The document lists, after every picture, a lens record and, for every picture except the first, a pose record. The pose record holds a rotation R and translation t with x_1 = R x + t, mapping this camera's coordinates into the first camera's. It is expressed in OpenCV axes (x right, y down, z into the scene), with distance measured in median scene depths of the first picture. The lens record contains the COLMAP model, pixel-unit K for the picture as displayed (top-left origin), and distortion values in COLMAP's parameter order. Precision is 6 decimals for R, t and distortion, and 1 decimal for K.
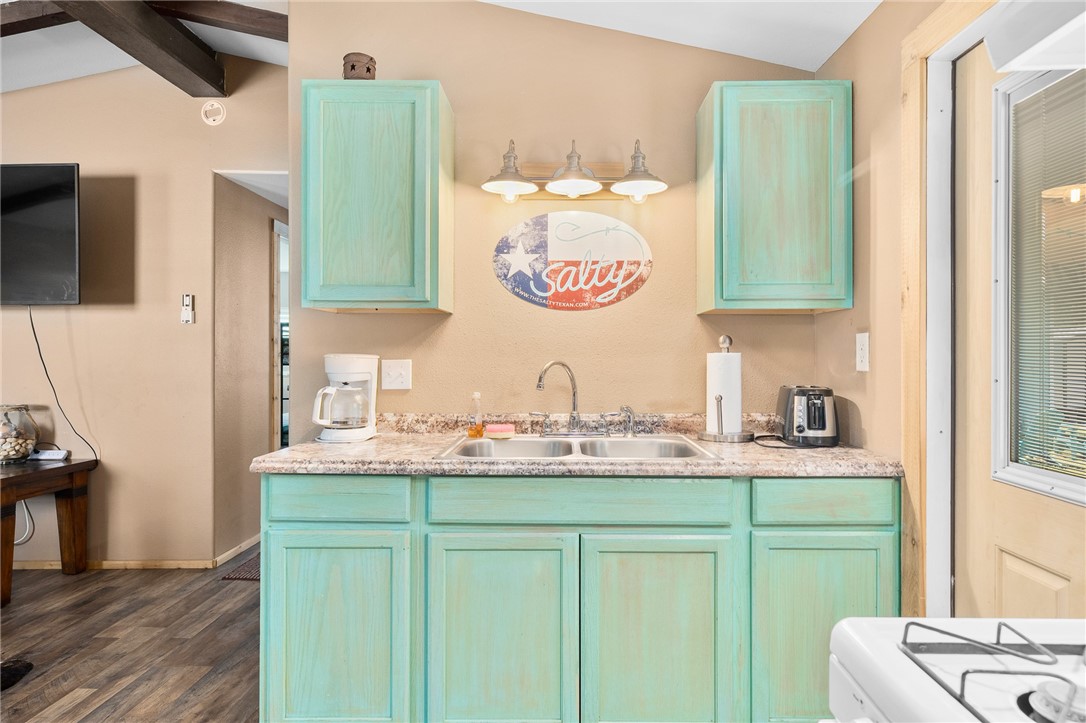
lens RADIAL K [[623.0, 0, 569.0], [0, 623.0, 352.8], [0, 0, 1]] dist [-0.002424, -0.000300]
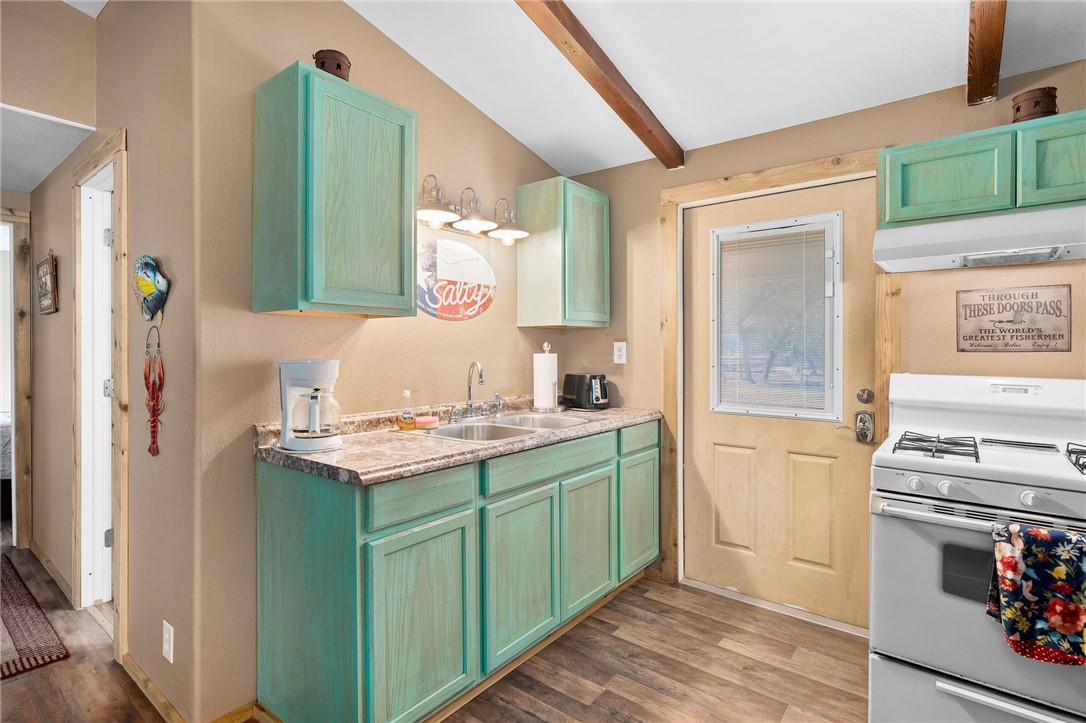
lens RADIAL K [[528.5, 0, 539.8], [0, 528.5, 351.1], [0, 0, 1]] dist [-0.000086, 0.000074]
pose [[0.621175, -0.006236, 0.783647, -0.713939], [0.000944, 0.999974, 0.007209, -0.014375], [-0.783671, -0.003738, 0.621164, 0.207729]]
